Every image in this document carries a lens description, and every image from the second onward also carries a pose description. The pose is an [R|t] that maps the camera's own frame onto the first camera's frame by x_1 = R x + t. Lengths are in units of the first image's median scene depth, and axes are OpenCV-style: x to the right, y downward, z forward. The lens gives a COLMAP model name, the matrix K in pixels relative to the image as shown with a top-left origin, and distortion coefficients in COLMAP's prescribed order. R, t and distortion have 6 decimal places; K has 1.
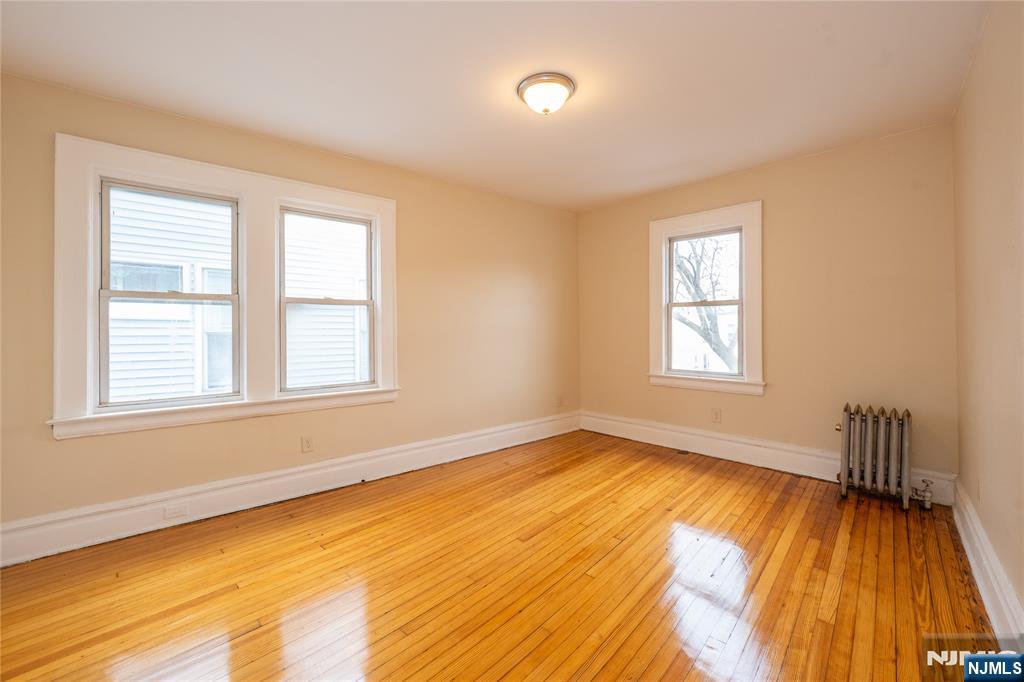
lens RADIAL K [[405.0, 0, 512.7], [0, 405.0, 320.8], [0, 0, 1]] dist [-0.000185, -0.000017]
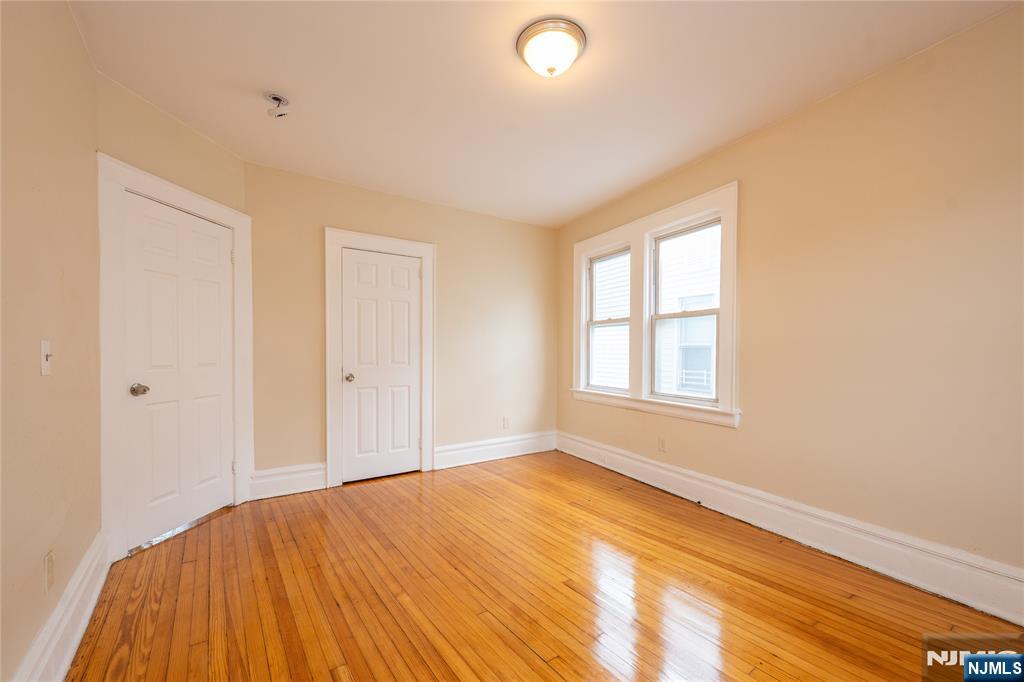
lens RADIAL K [[408.1, 0, 505.1], [0, 408.1, 347.0], [0, 0, 1]] dist [-0.000070, 0.000077]
pose [[-0.192790, 0.000434, -0.981240, 0.688836], [0.026456, 0.999639, -0.004756, 0.028888], [0.980883, -0.026876, -0.192732, 0.799168]]
